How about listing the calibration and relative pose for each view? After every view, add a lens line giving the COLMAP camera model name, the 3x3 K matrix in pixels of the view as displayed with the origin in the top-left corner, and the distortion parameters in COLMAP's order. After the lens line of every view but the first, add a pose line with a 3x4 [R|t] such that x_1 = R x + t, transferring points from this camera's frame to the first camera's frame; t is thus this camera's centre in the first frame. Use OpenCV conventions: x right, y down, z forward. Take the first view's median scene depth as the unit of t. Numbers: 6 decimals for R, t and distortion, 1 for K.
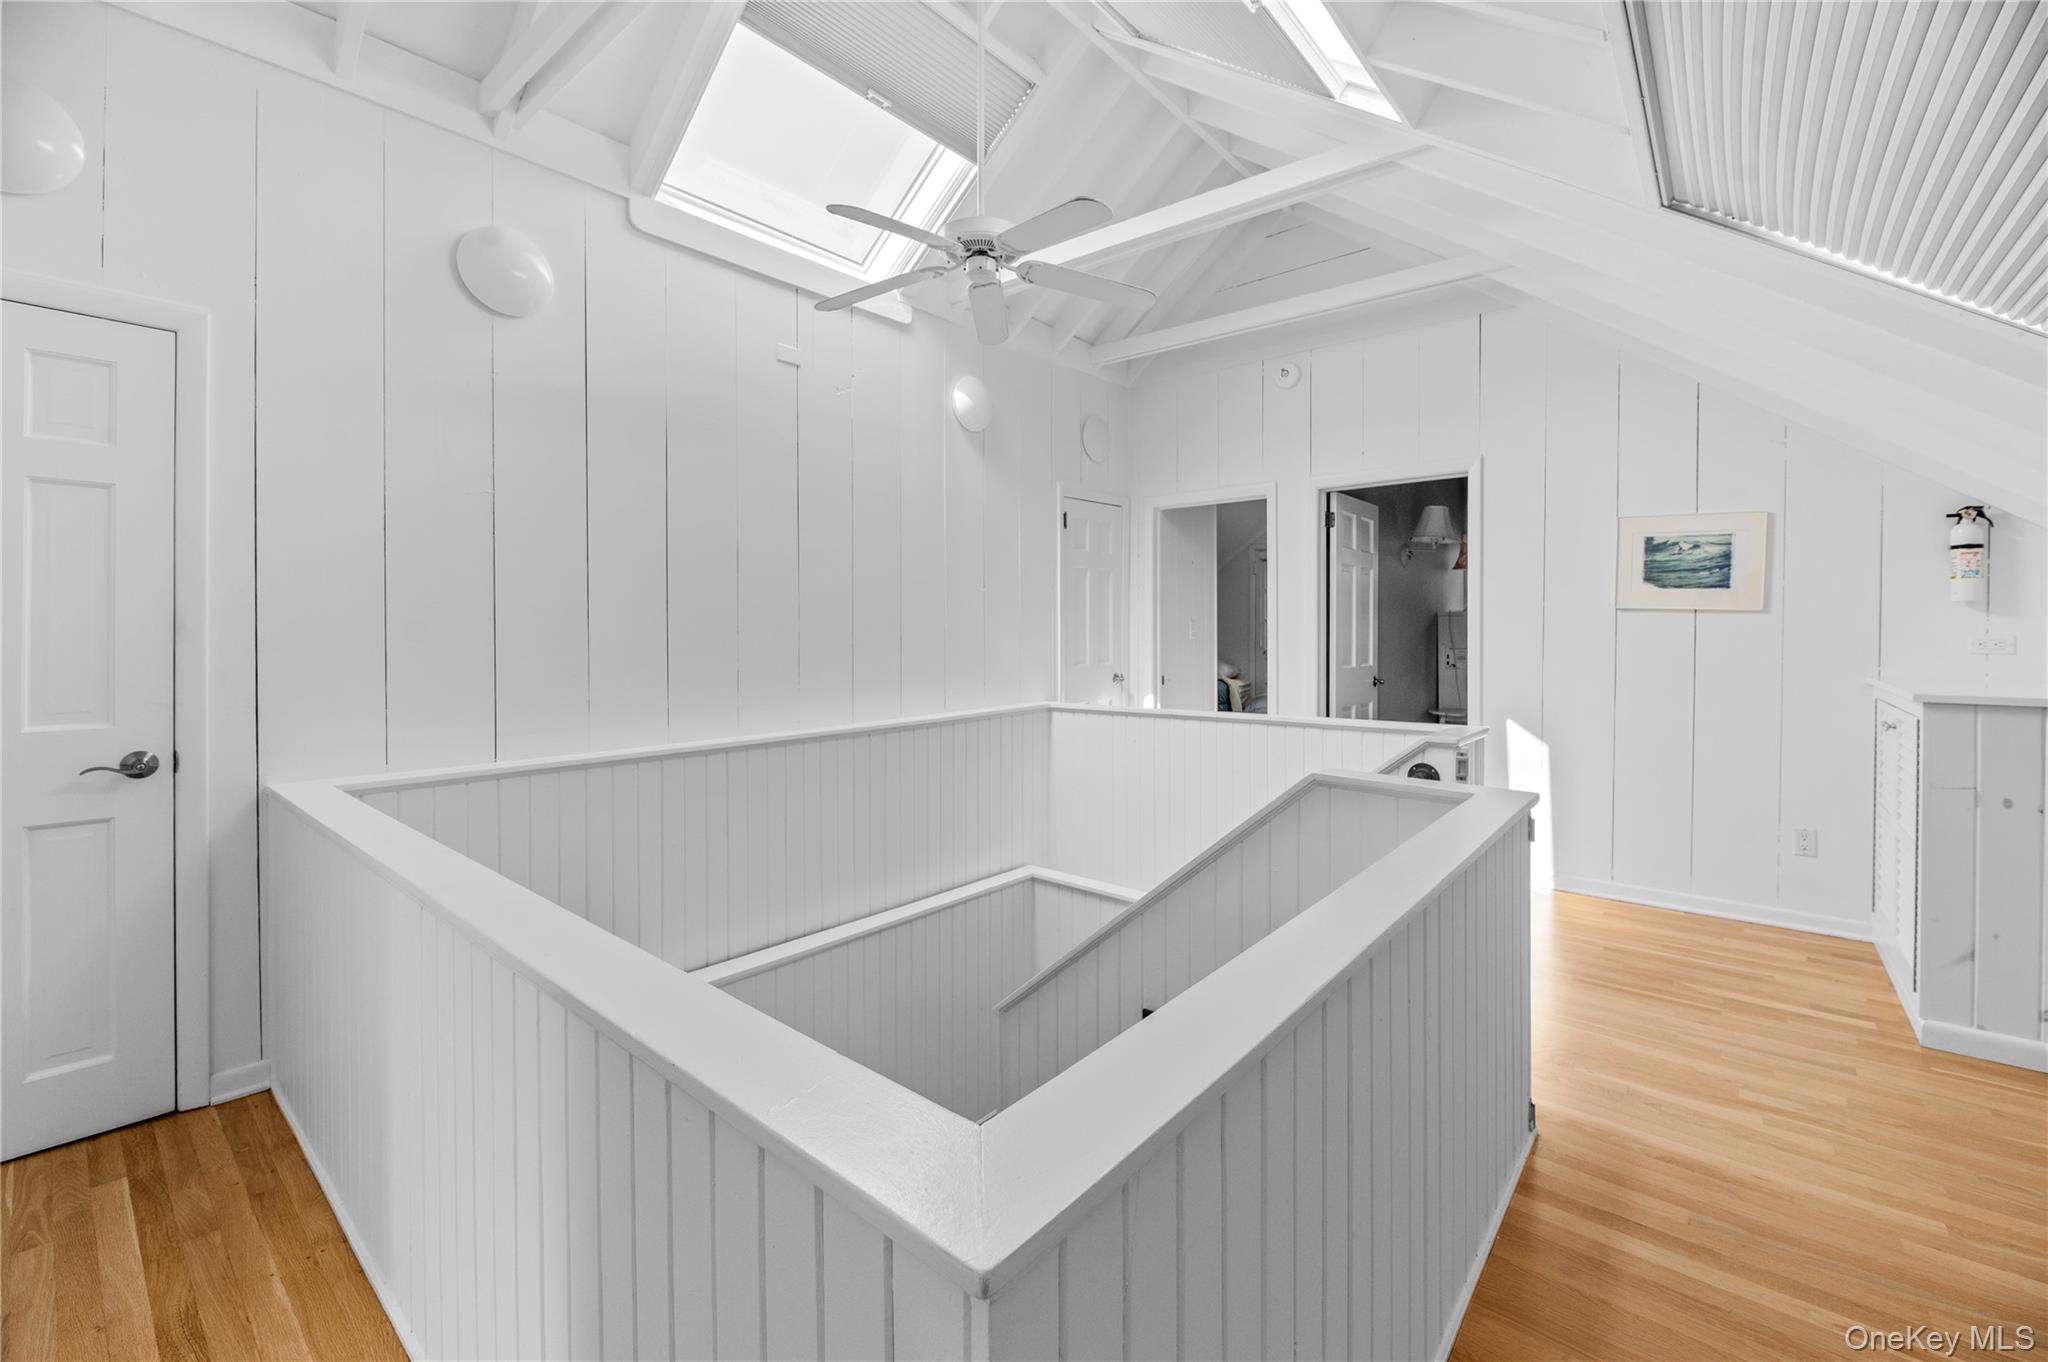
lens RADIAL K [[852.6, 0, 1023.6], [0, 852.6, 635.6], [0, 0, 1]] dist [-0.002092, -0.000266]
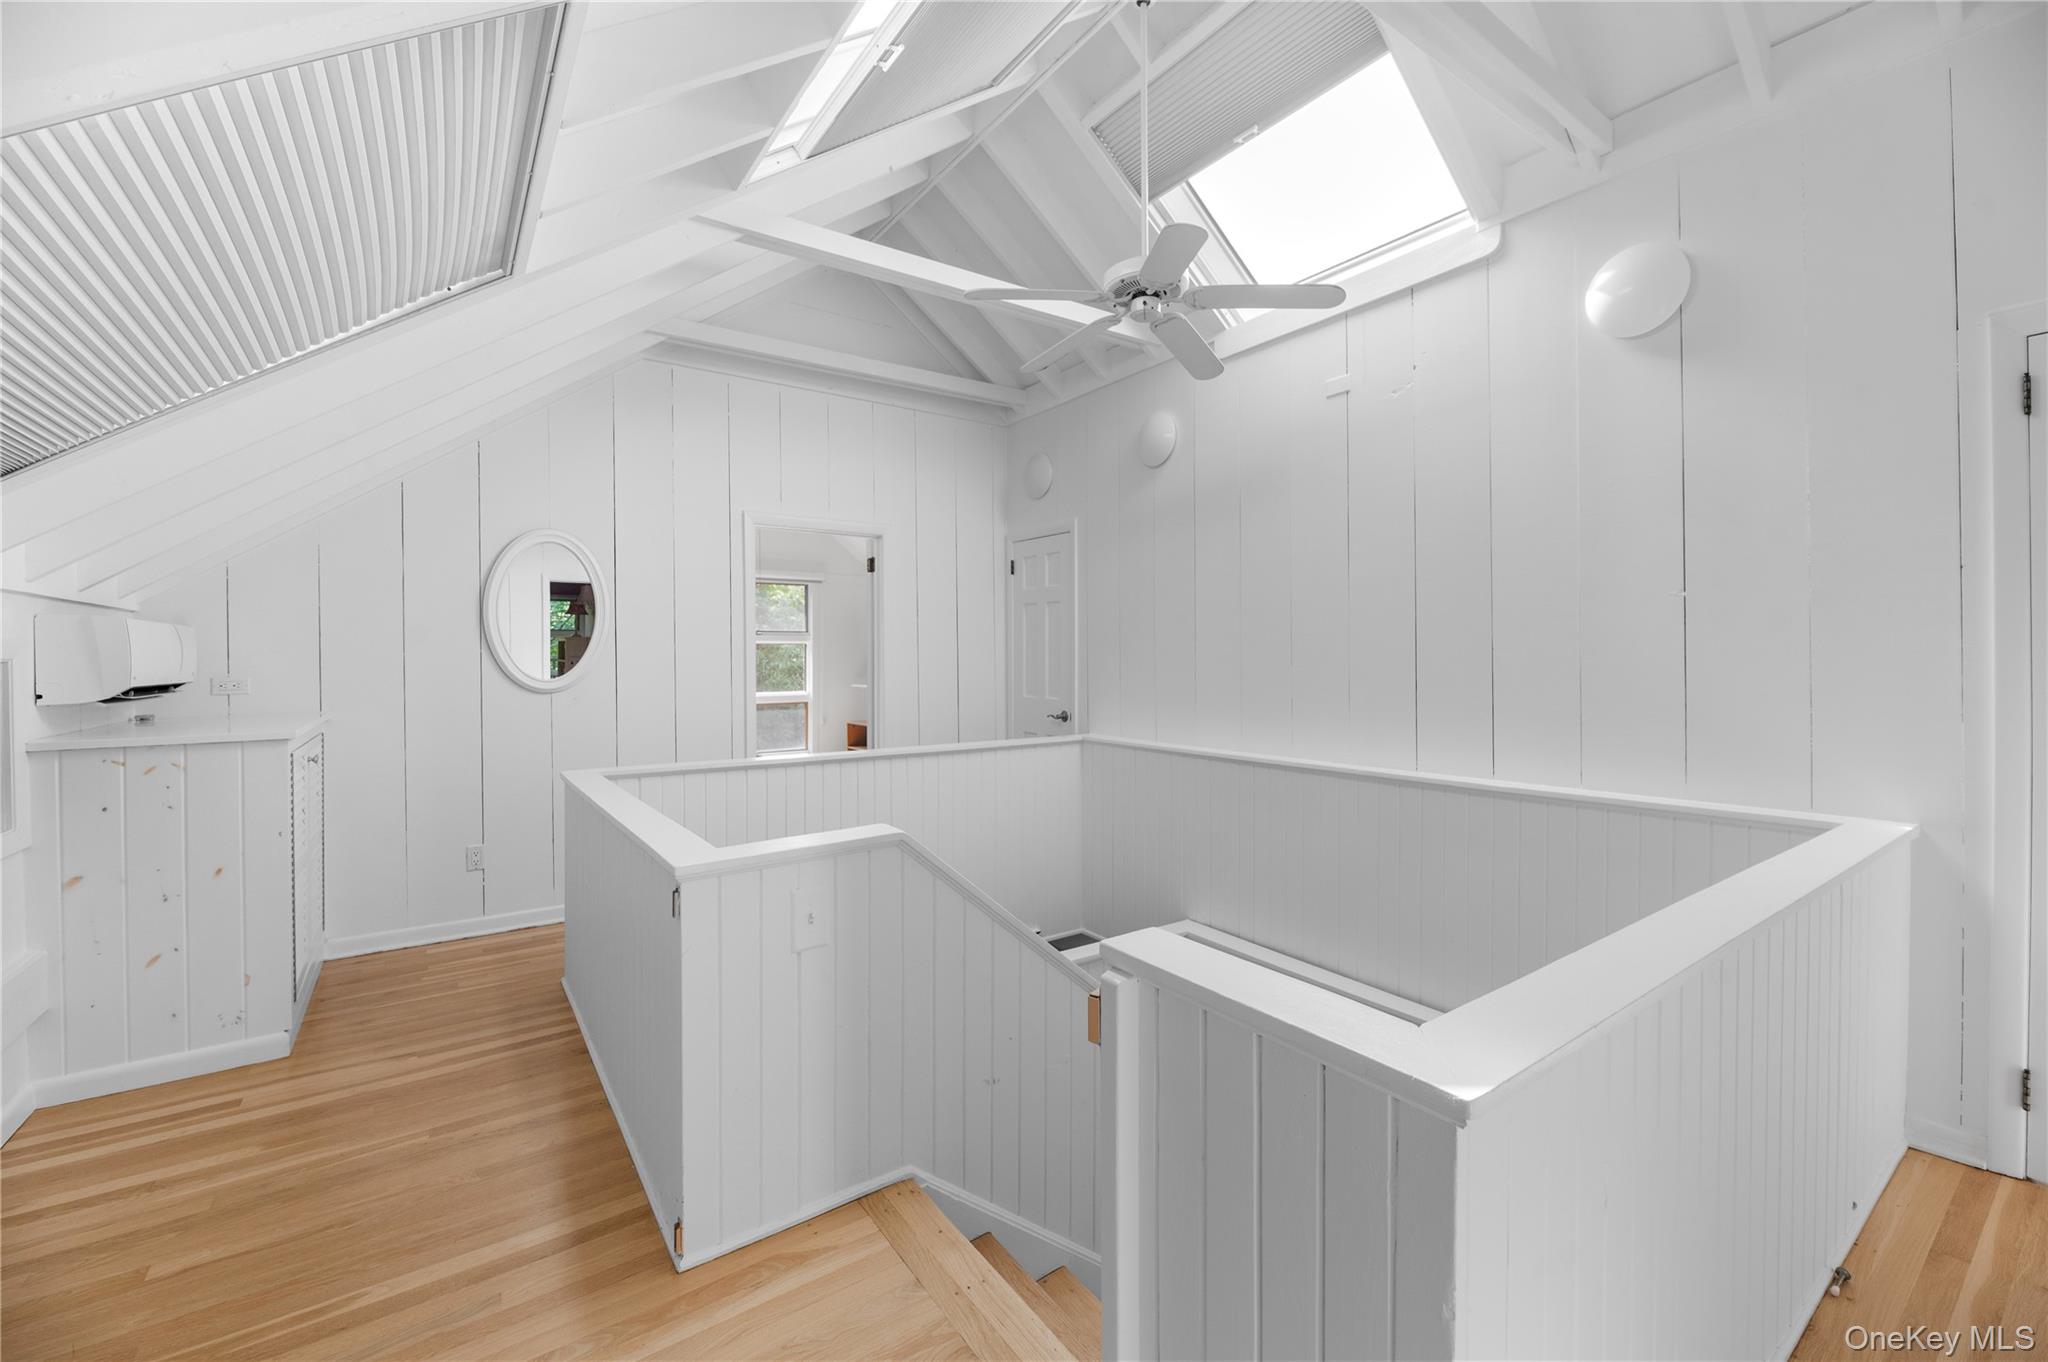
lens RADIAL K [[834.5, 0, 1028.7], [0, 834.5, 659.3], [0, 0, 1]] dist [-0.000372, -0.000185]
pose [[-0.244625, 0.003987, -0.969609, 1.046949], [-0.003698, 0.999980, 0.005045, -0.017795], [0.969611, 0.004820, -0.244606, 1.223196]]
